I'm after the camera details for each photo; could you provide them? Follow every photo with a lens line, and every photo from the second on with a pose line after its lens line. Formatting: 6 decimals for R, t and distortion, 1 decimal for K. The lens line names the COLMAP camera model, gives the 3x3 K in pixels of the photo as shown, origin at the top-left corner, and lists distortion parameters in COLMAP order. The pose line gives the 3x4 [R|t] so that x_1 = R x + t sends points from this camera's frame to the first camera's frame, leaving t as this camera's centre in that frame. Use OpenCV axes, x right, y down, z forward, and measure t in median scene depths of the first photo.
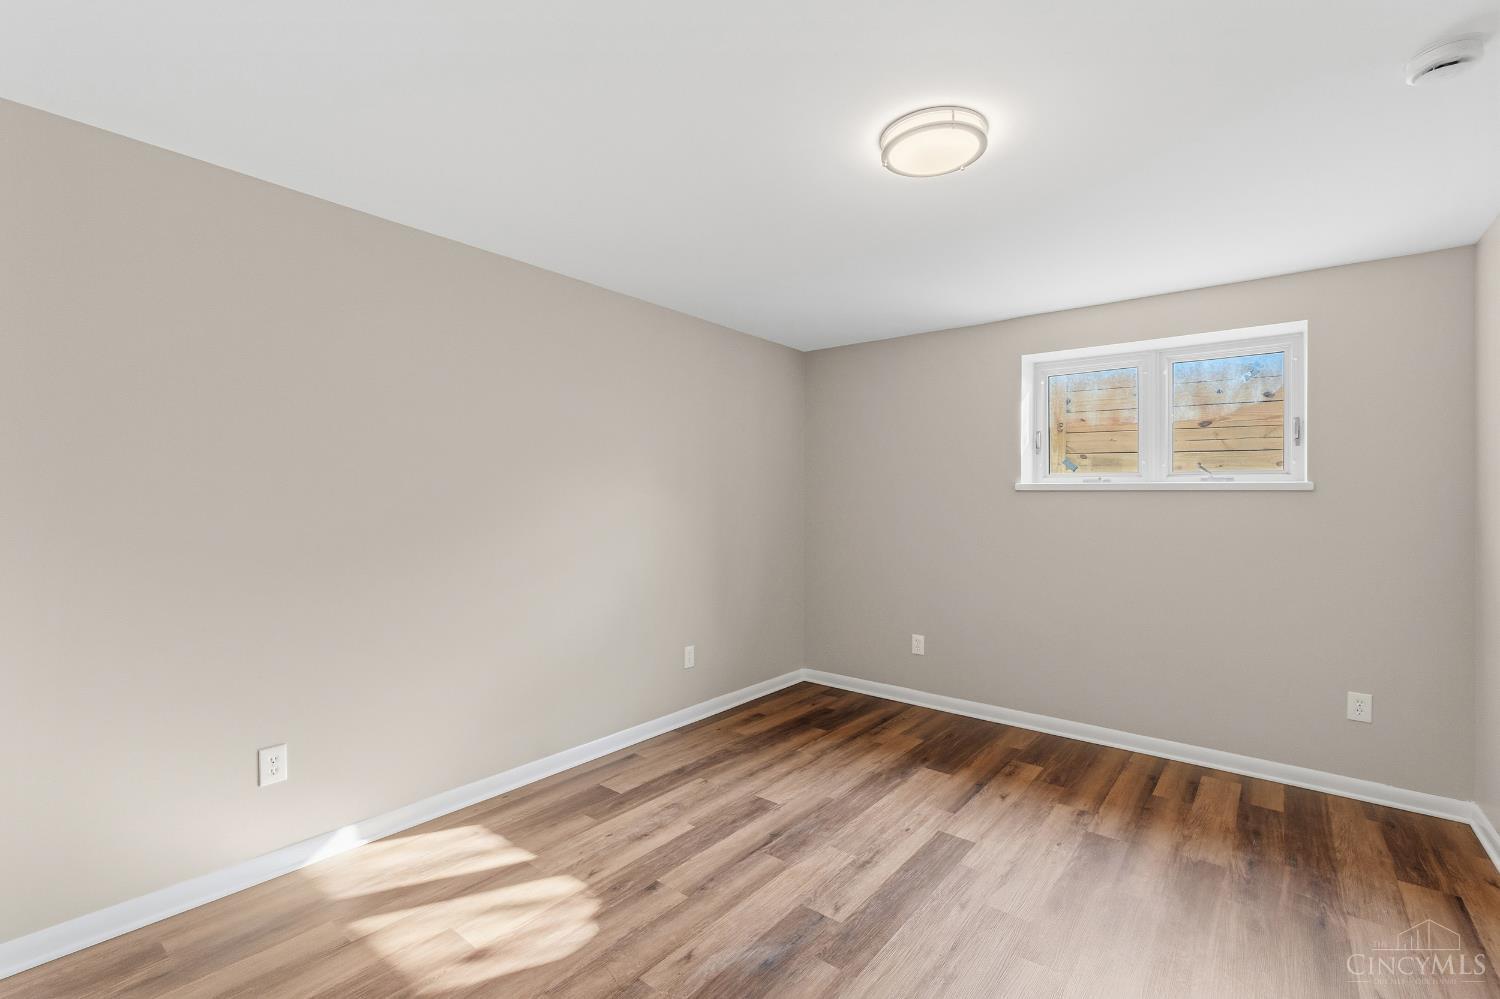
lens RADIAL K [[661.4, 0, 742.9], [0, 661.4, 496.7], [0, 0, 1]] dist [-0.000718, 0.000055]
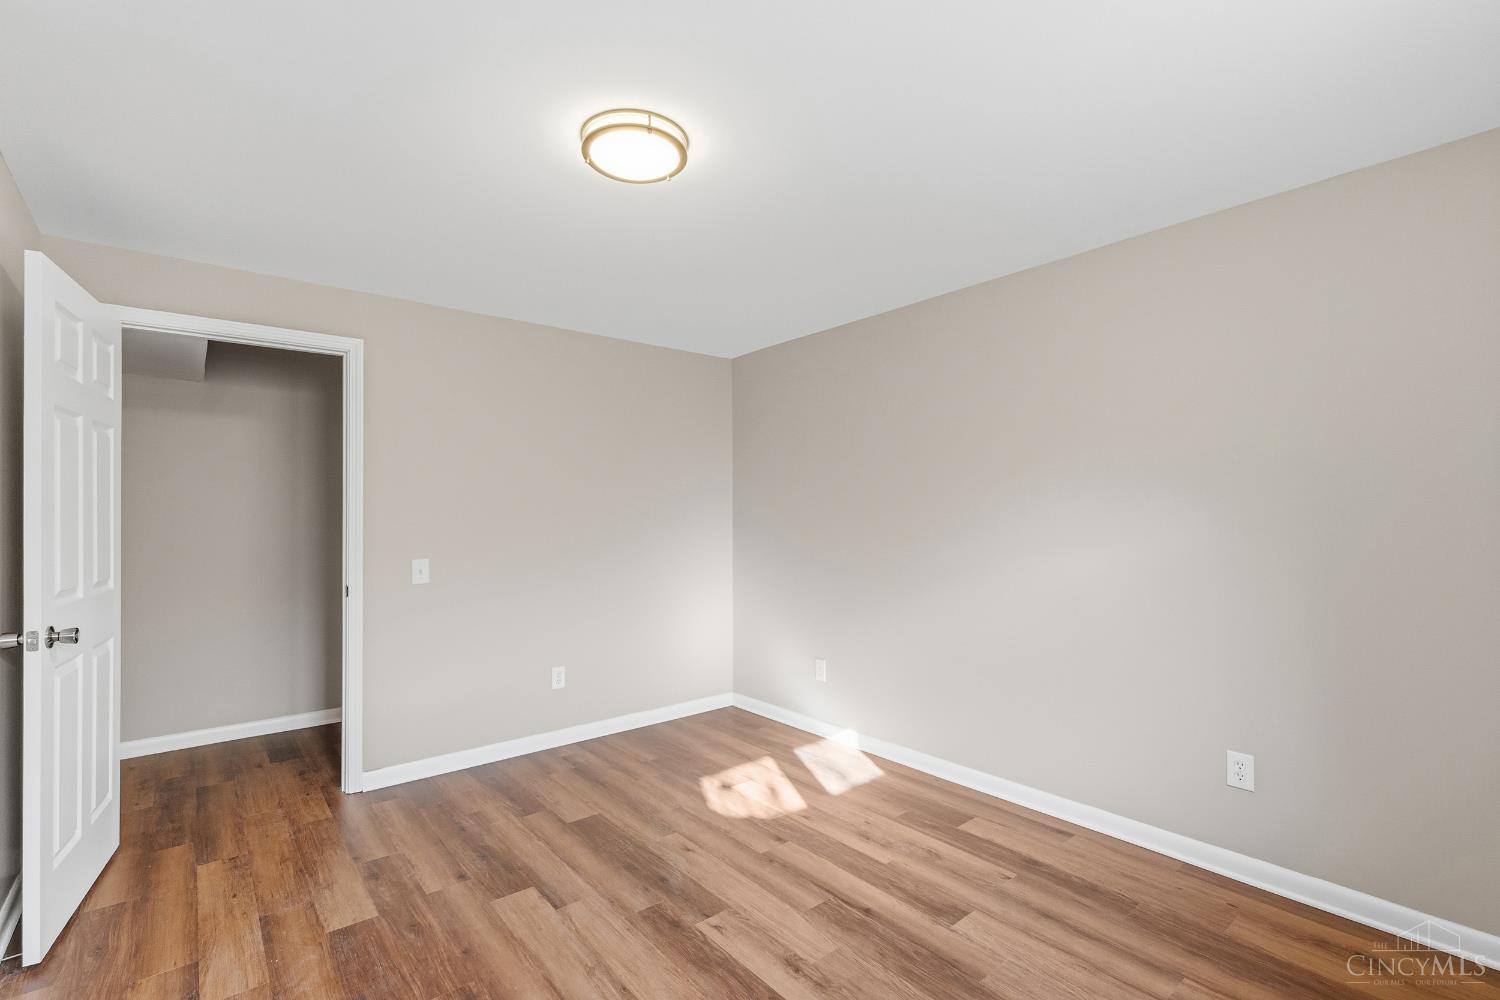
lens RADIAL K [[661.4, 0, 742.0], [0, 661.4, 511.9], [0, 0, 1]] dist [-0.000718, 0.000055]
pose [[-0.200546, -0.013245, -0.979595, 0.977825], [0.010726, 0.999819, -0.015714, 0.016670], [0.979625, -0.013658, -0.200368, 1.095446]]
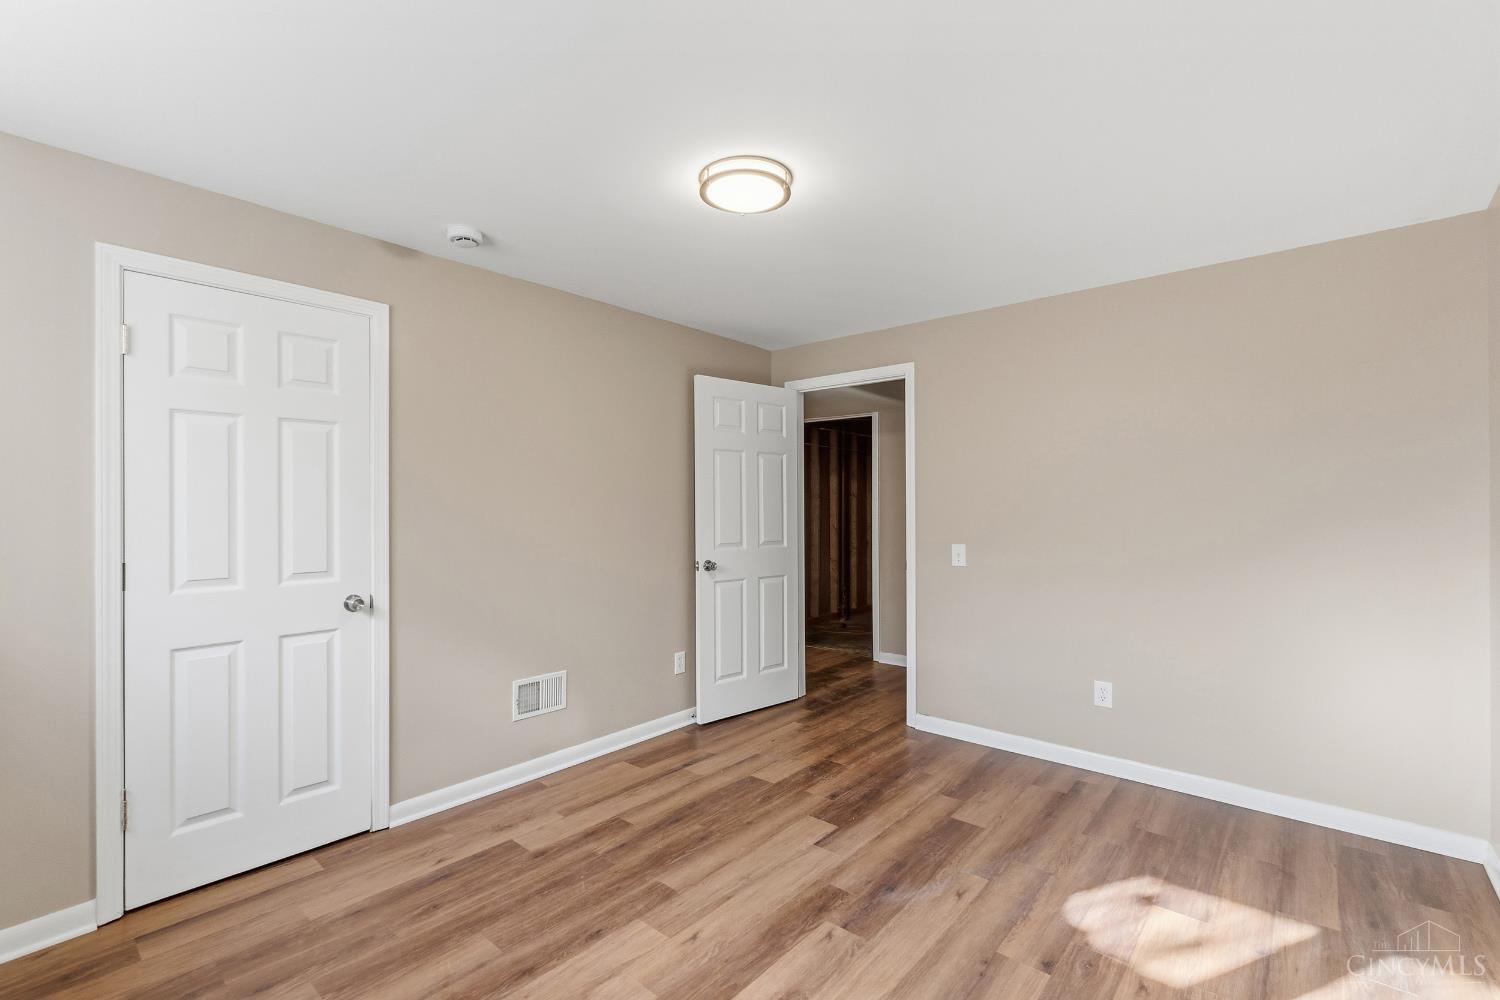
lens RADIAL K [[661.4, 0, 749.3], [0, 661.4, 504.4], [0, 0, 1]] dist [-0.000718, 0.000055]
pose [[-0.999613, -0.006797, 0.026978, 0.206793], [-0.007138, 0.999895, -0.012597, 0.017589], [-0.026889, -0.012785, -0.999557, 1.722485]]
